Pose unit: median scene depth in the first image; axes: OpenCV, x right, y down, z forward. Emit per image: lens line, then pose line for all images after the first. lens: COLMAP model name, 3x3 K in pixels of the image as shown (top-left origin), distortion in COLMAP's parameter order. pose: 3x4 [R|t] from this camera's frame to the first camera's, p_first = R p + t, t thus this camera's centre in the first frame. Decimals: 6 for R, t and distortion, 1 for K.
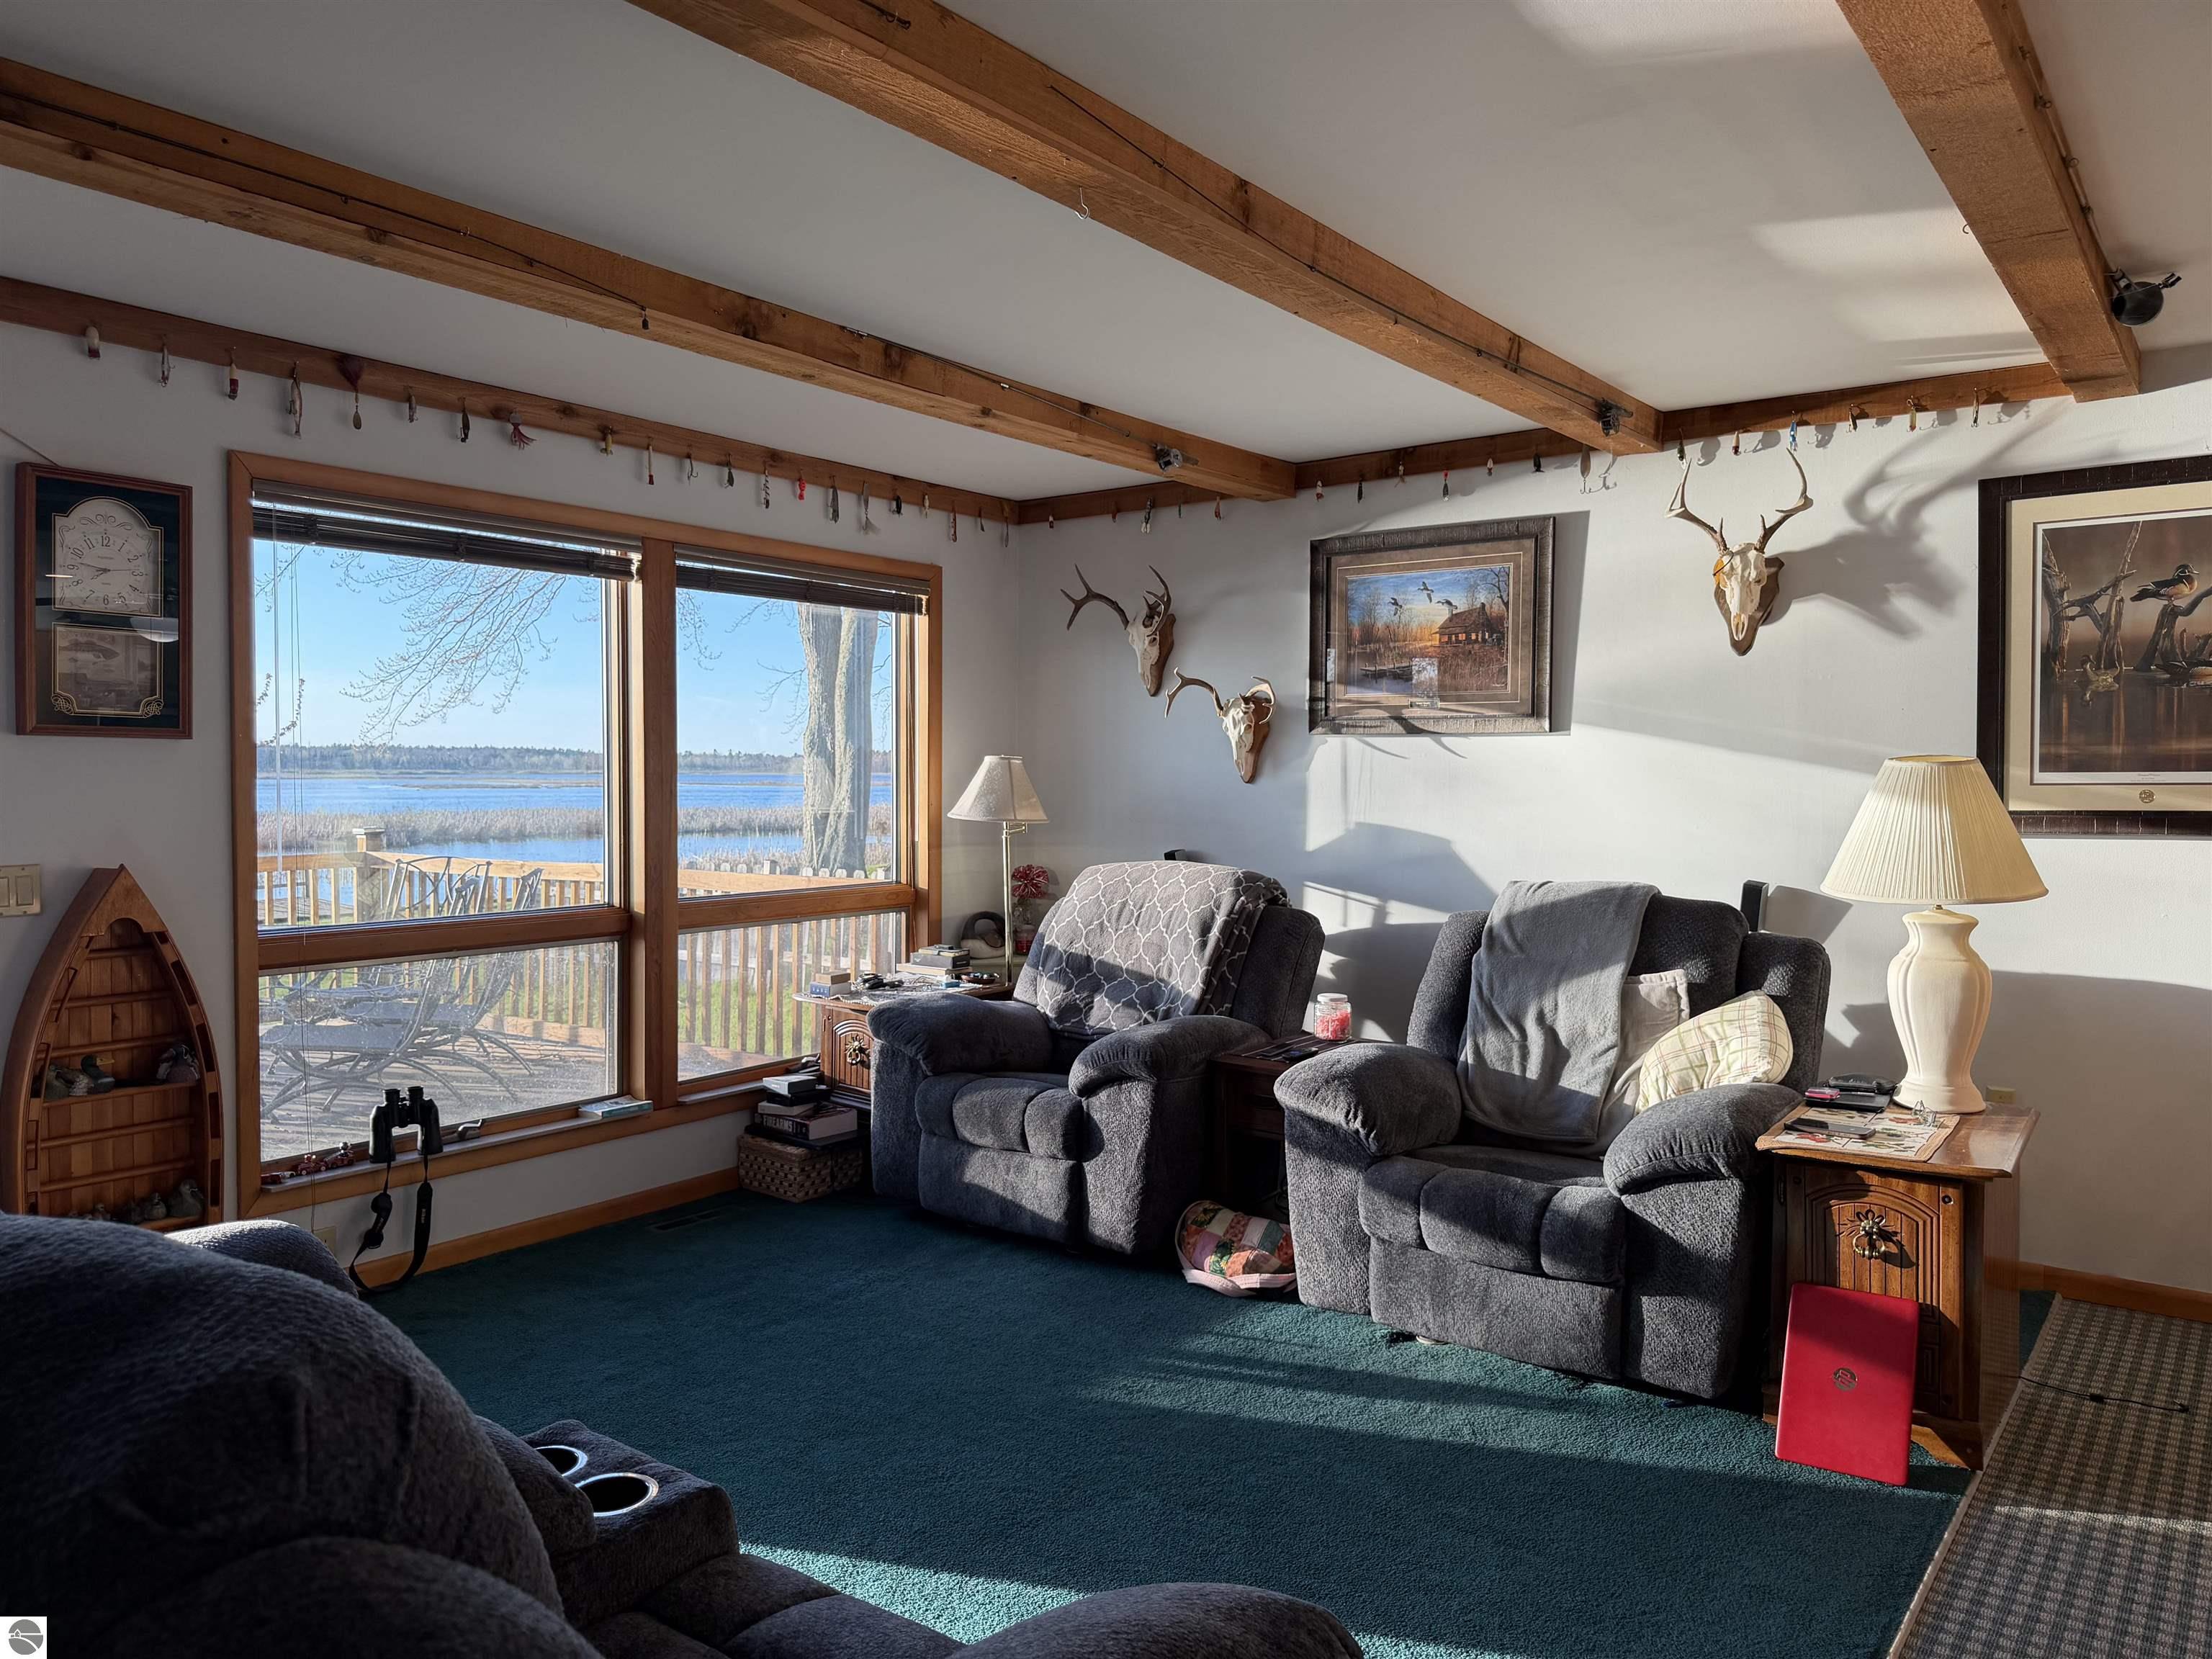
lens RADIAL K [[1567.1, 0, 1106.0], [0, 1567.1, 829.5], [0, 0, 1]] dist [0.053250, -0.088996]
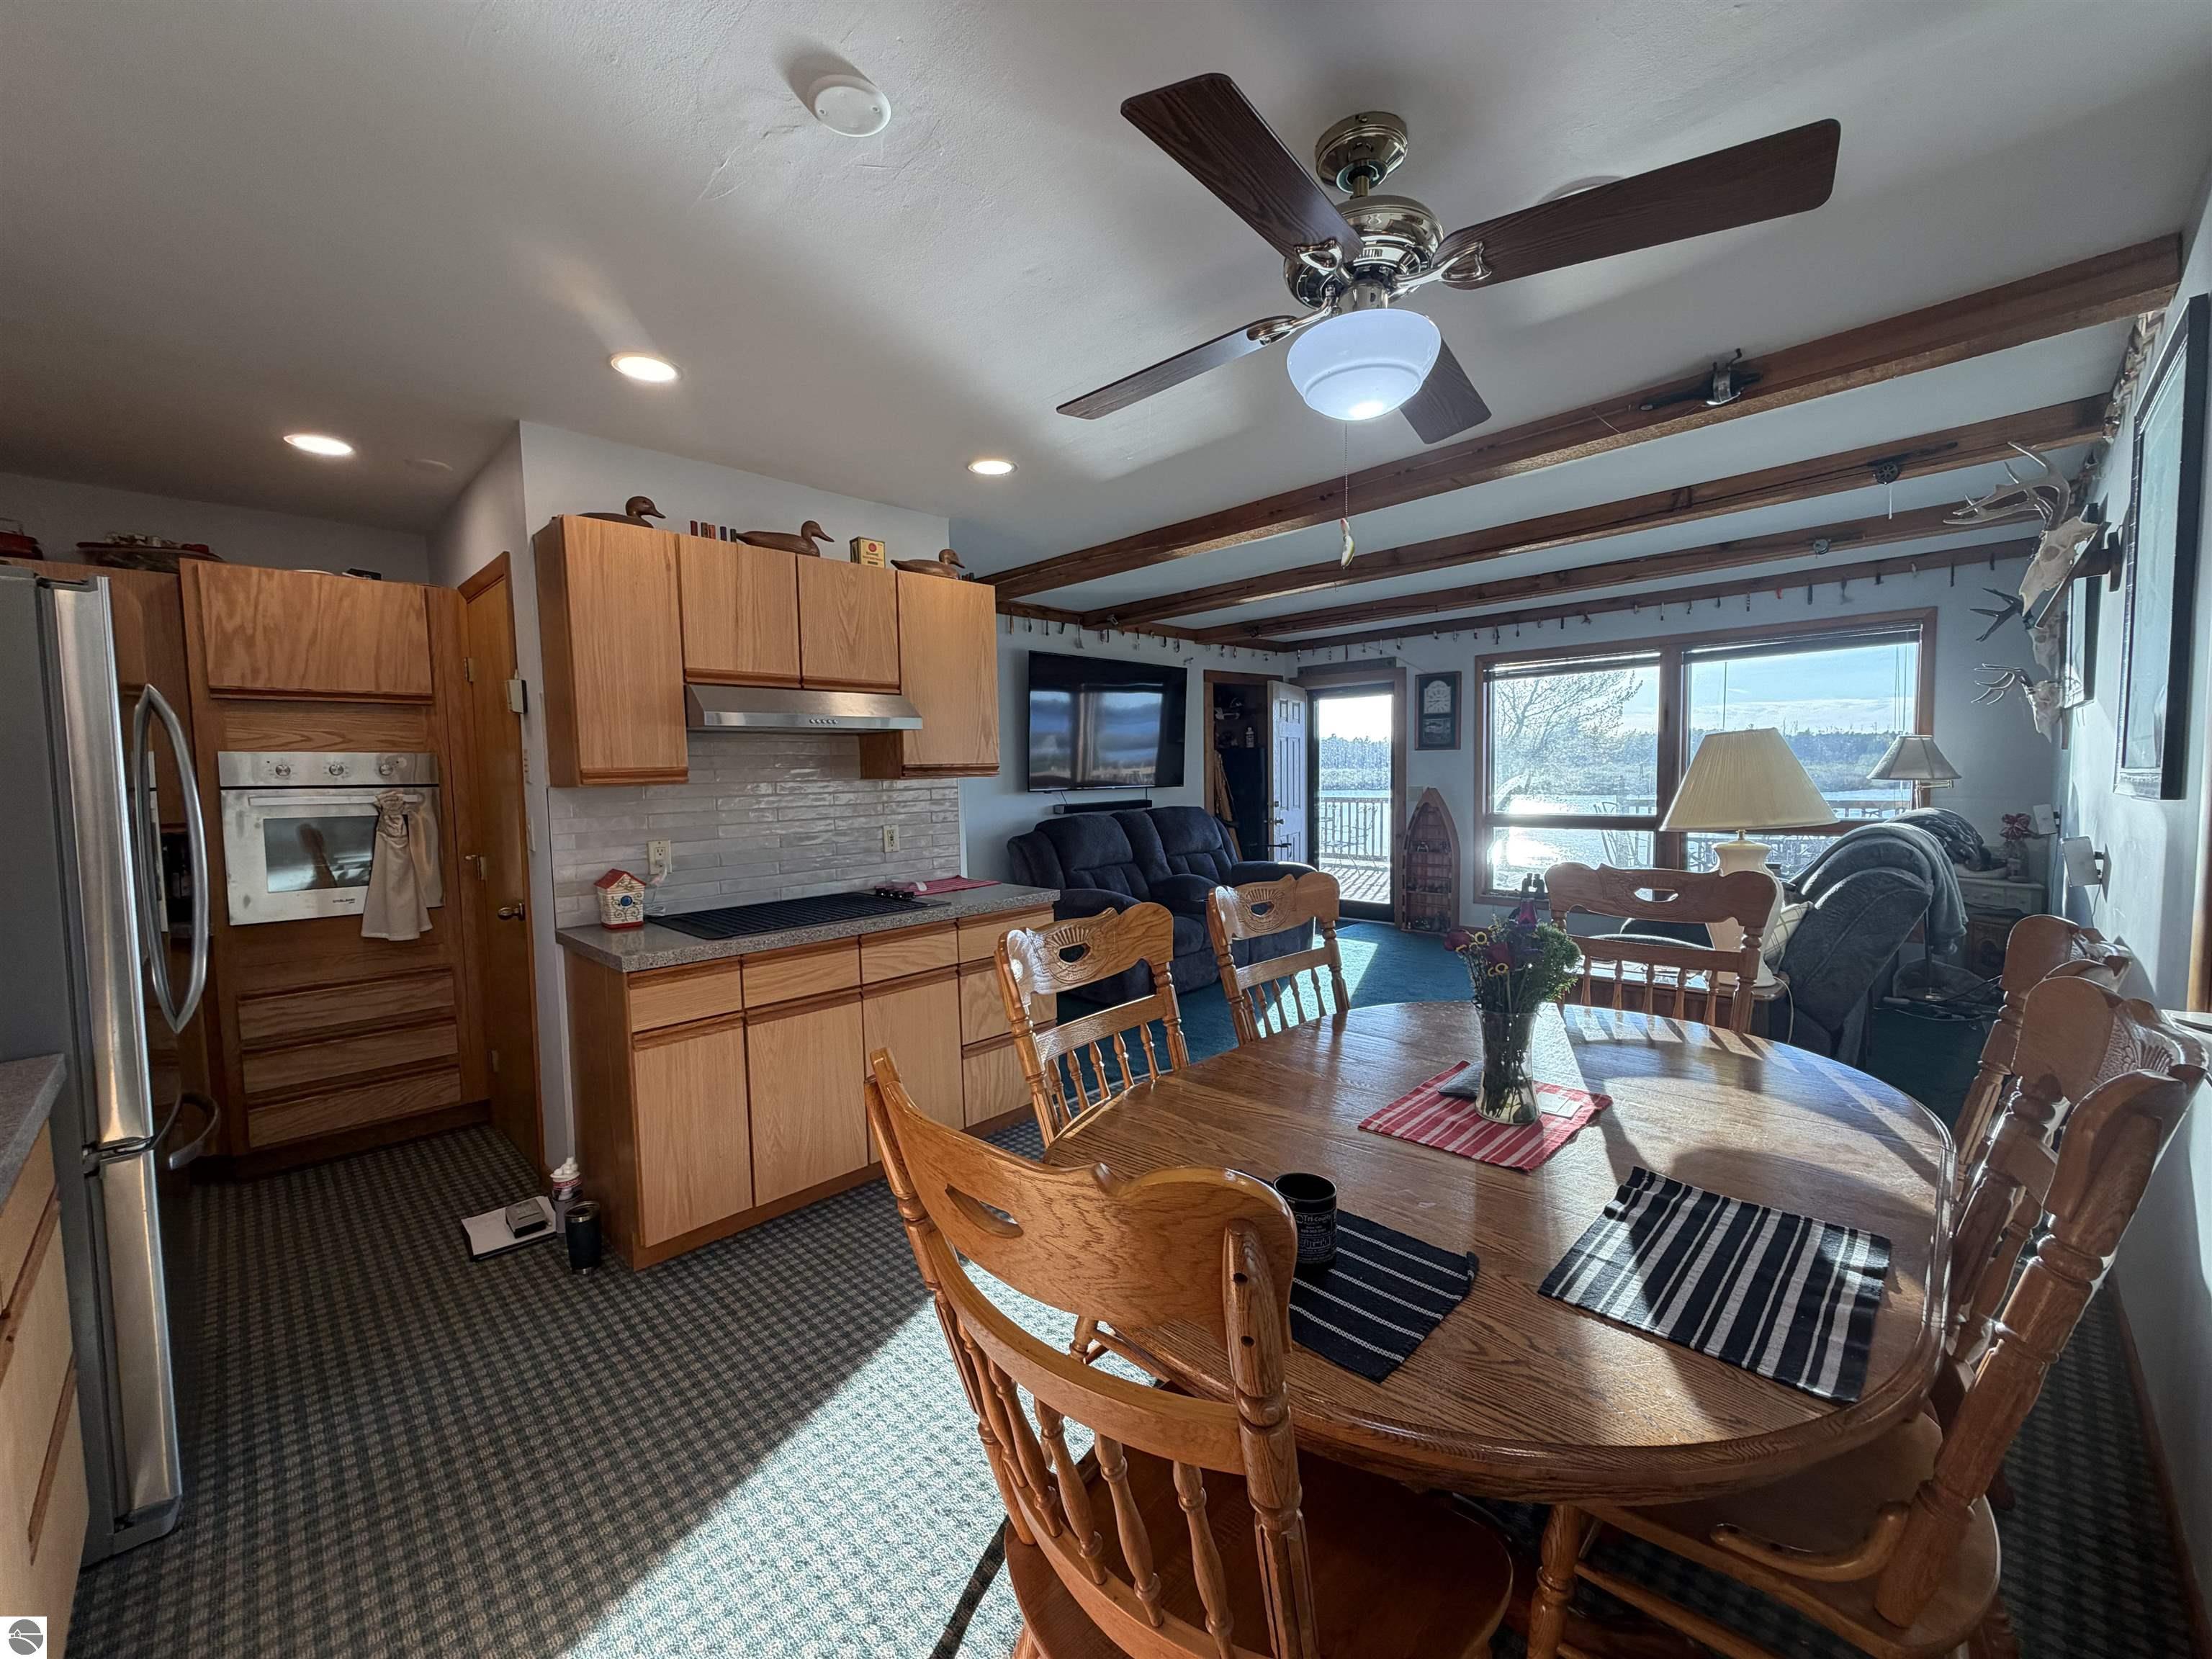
lens RADIAL K [[879.1, 0, 1102.2], [0, 879.1, 830.4], [0, 0, 1]] dist [0.000494, -0.000032]
pose [[-0.132063, 0.064540, -0.989138, 1.098134], [-0.011144, 0.997718, 0.066588, -0.003935], [0.991179, 0.019817, -0.131043, 0.437297]]
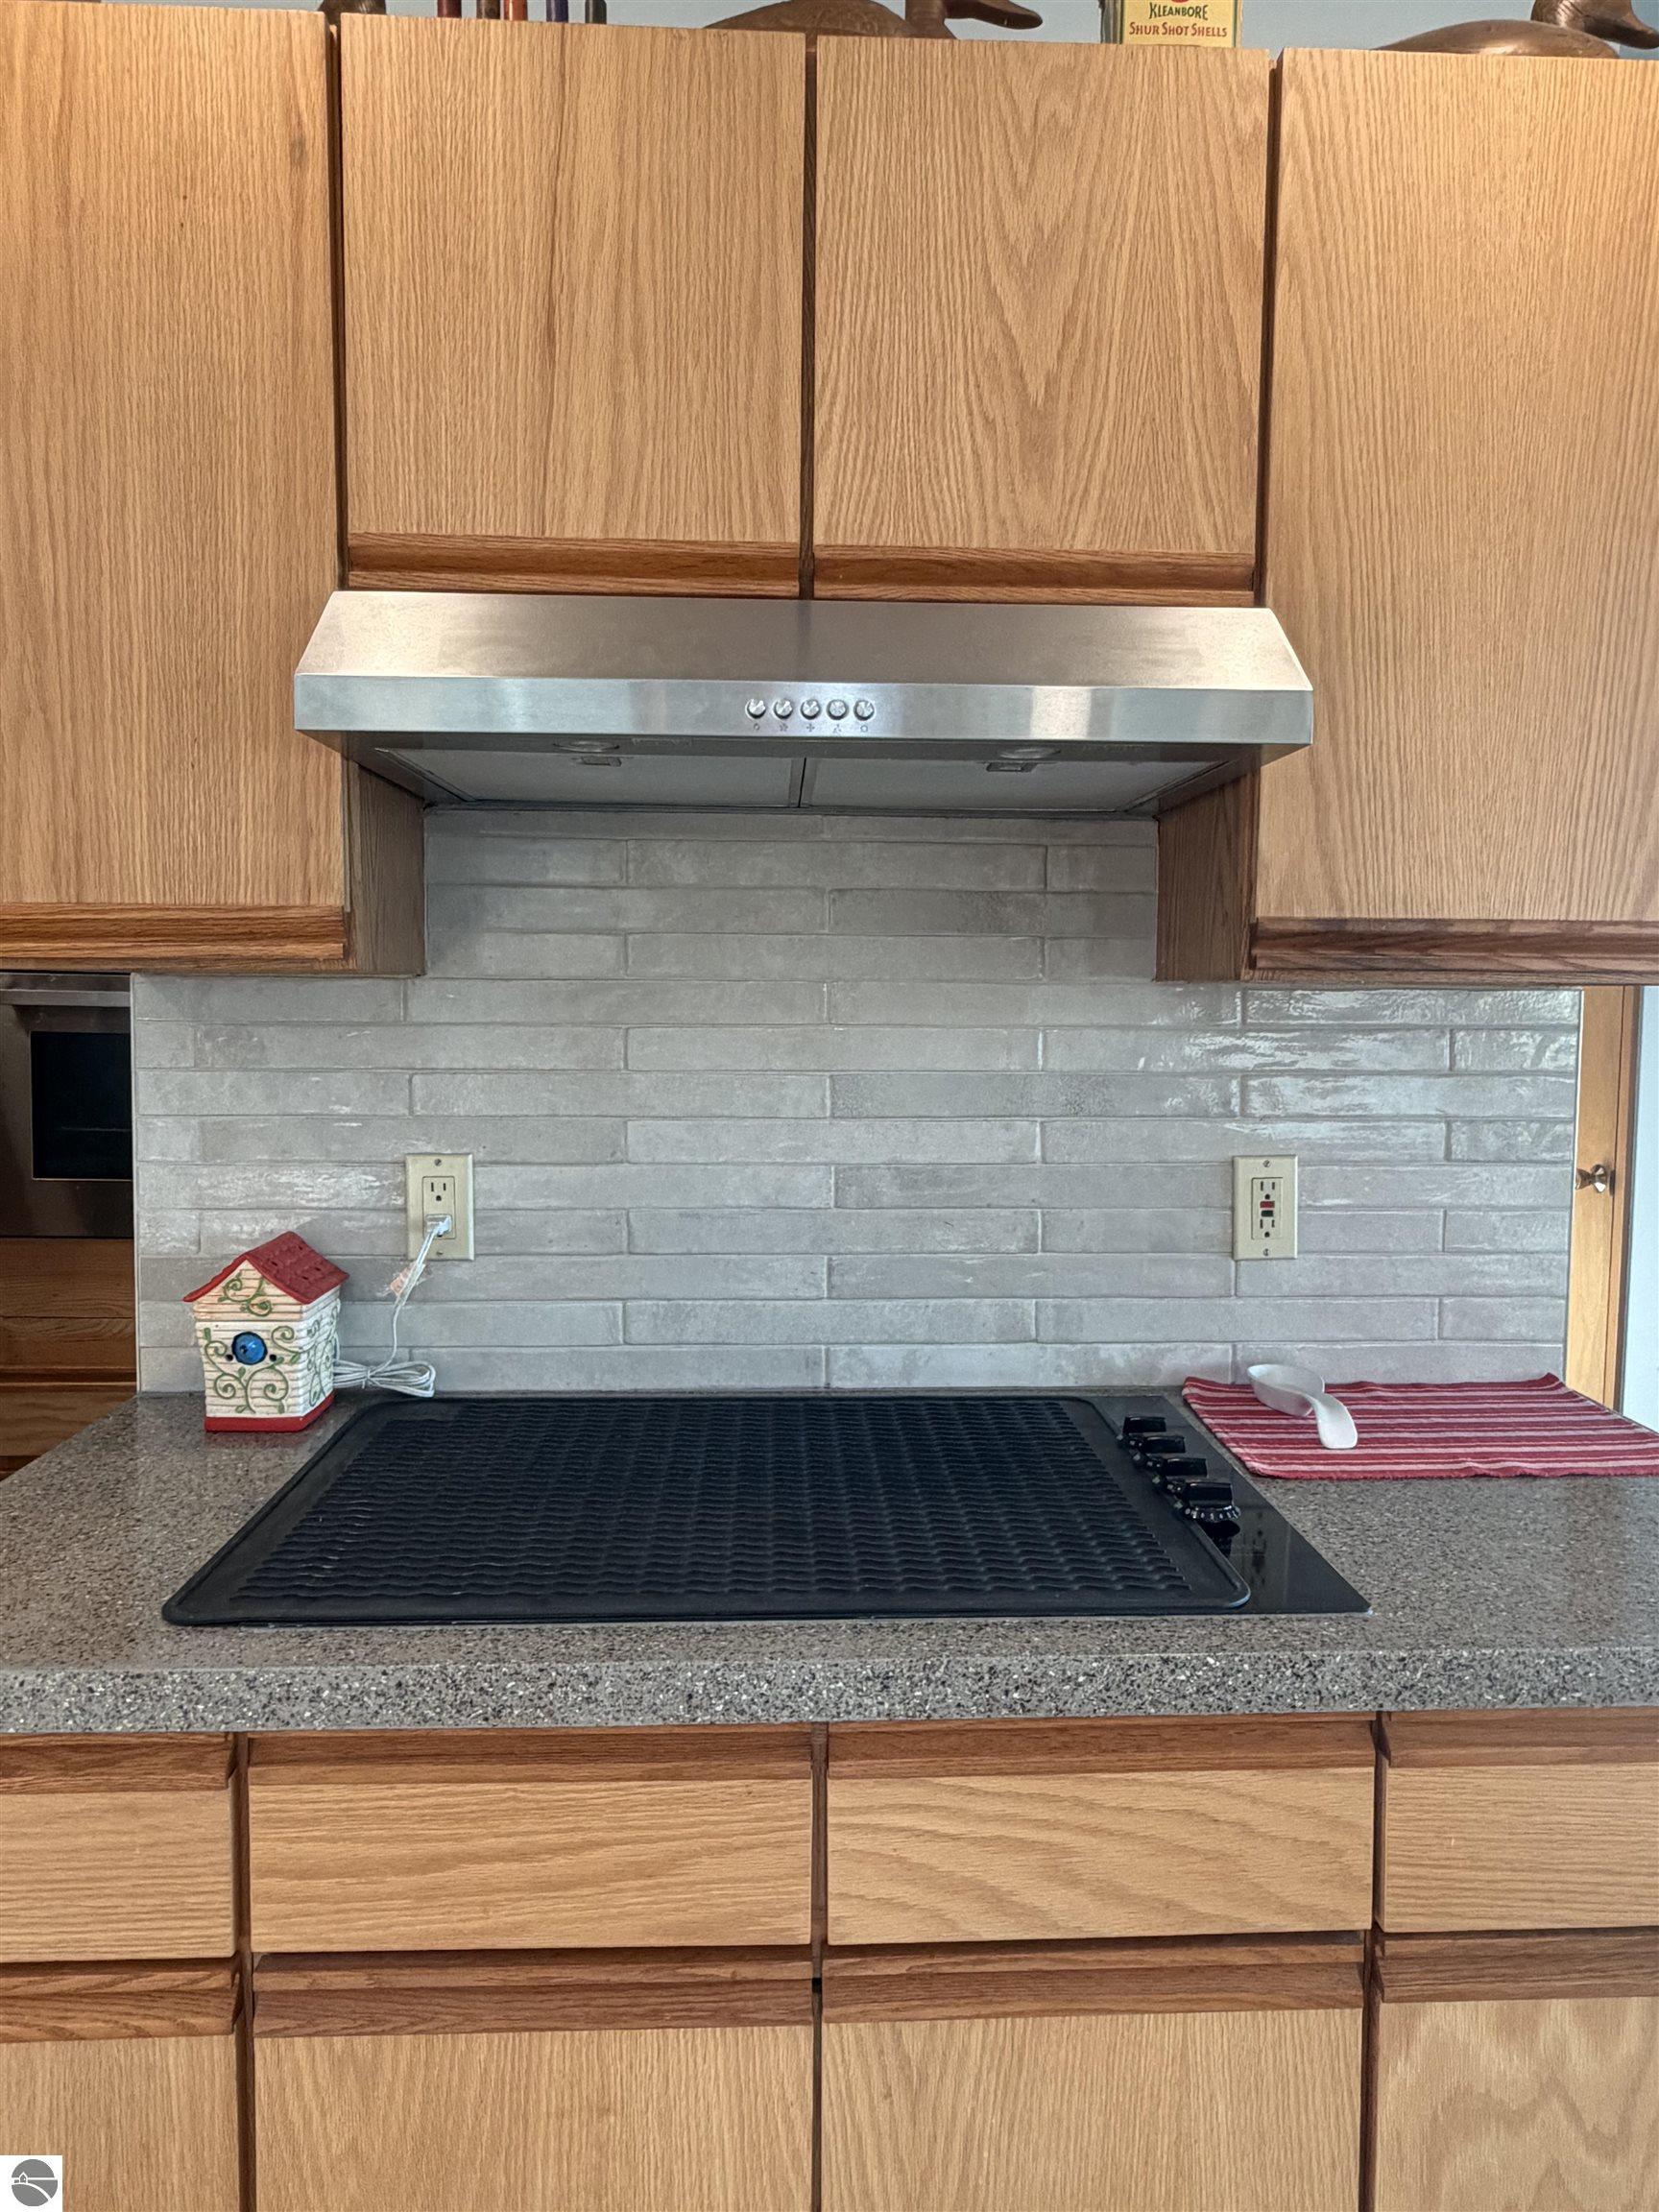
lens RADIAL K [[1466.9, 0, 825.0], [0, 1466.9, 1096.3], [0, 0, 1]] dist [0.000265, 0.003139]
pose [[-0.770257, 0.030628, -0.636998, 0.643891], [-0.033461, 0.995529, 0.088328, 0.003855], [0.636855, 0.089350, -0.765788, 0.344592]]
